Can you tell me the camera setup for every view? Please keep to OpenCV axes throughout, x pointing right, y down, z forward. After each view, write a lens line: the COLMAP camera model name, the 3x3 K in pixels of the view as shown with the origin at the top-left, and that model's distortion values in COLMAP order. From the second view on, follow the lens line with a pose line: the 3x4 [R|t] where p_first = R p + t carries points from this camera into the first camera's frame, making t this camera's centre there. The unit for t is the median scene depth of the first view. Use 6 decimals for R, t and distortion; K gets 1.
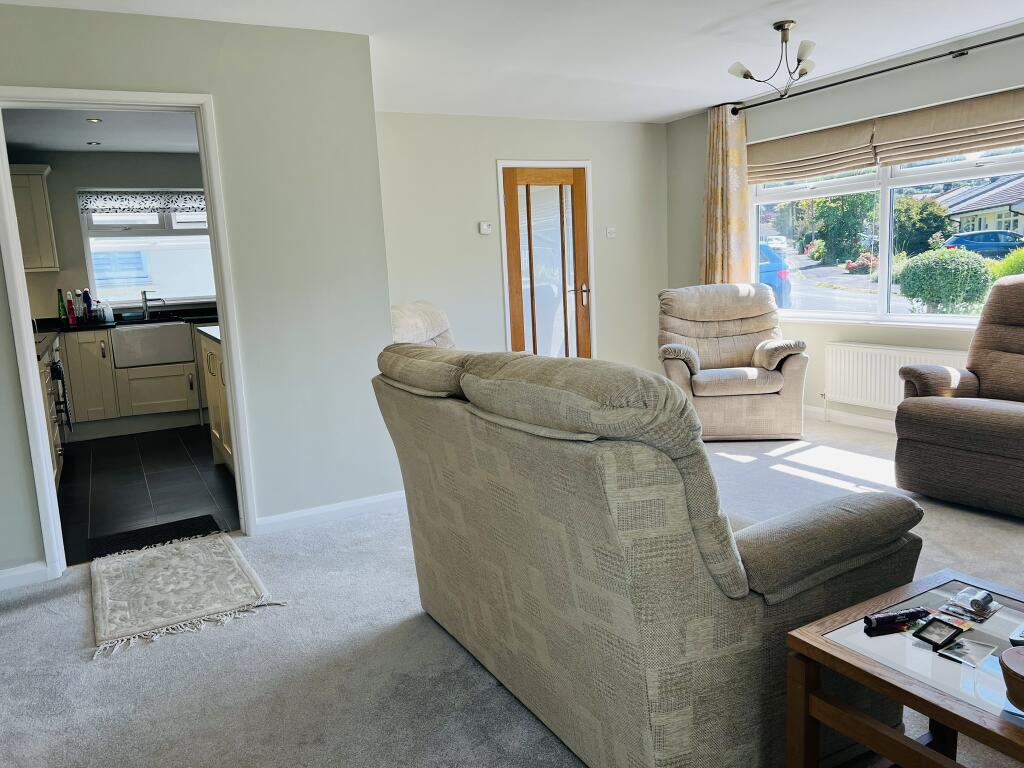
lens RADIAL K [[775.8, 0, 511.4], [0, 775.8, 388.7], [0, 0, 1]] dist [0.000918, -0.020666]
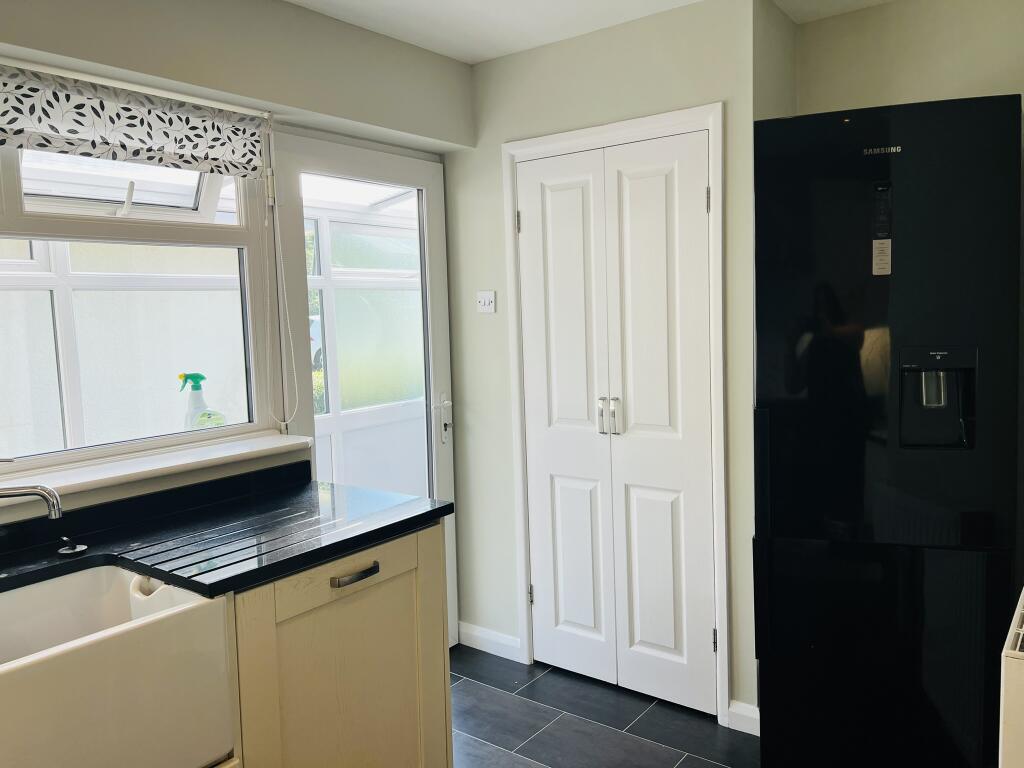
lens RADIAL K [[775.8, 0, 515.6], [0, 775.8, 381.6], [0, 0, 1]] dist [0.000918, -0.020666]
pose [[0.898688, -0.020102, 0.438128, -0.422995], [0.059680, 0.995262, -0.076753, -0.121504], [-0.434509, 0.095124, 0.895630, 0.724257]]
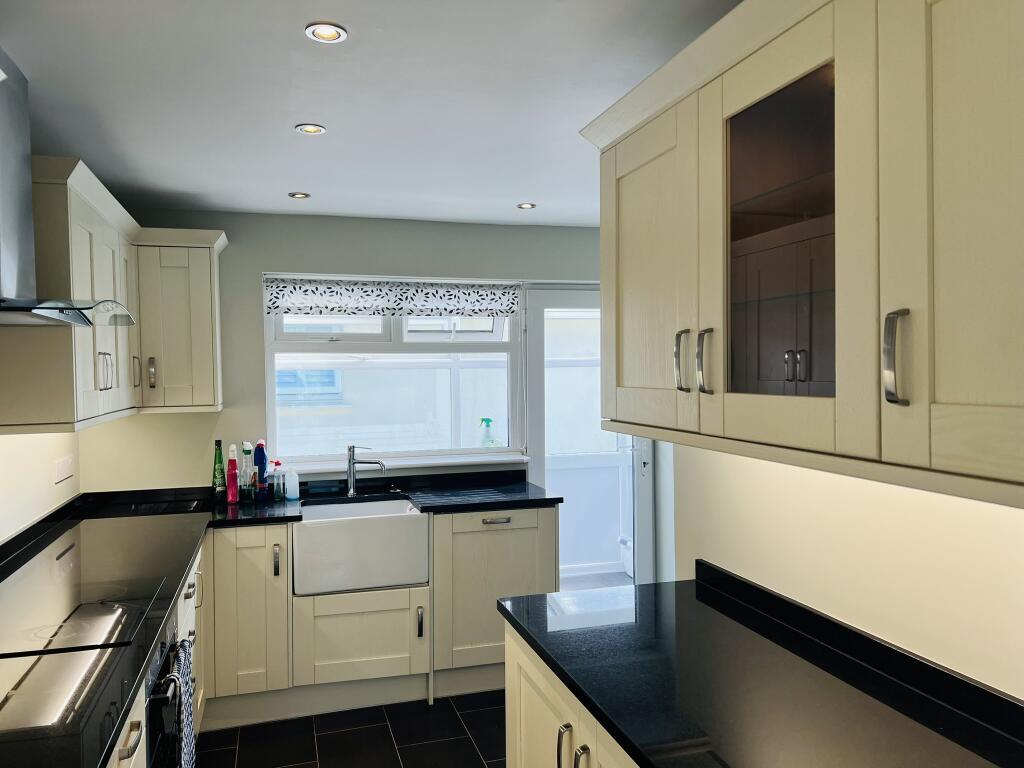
lens RADIAL K [[775.8, 0, 512.7], [0, 775.8, 382.6], [0, 0, 1]] dist [0.000918, -0.020666]
pose [[0.980174, 0.039127, -0.194236, -0.243449], [-0.065647, 0.989069, -0.132037, -0.104340], [0.186946, 0.142171, 0.972028, 0.446869]]
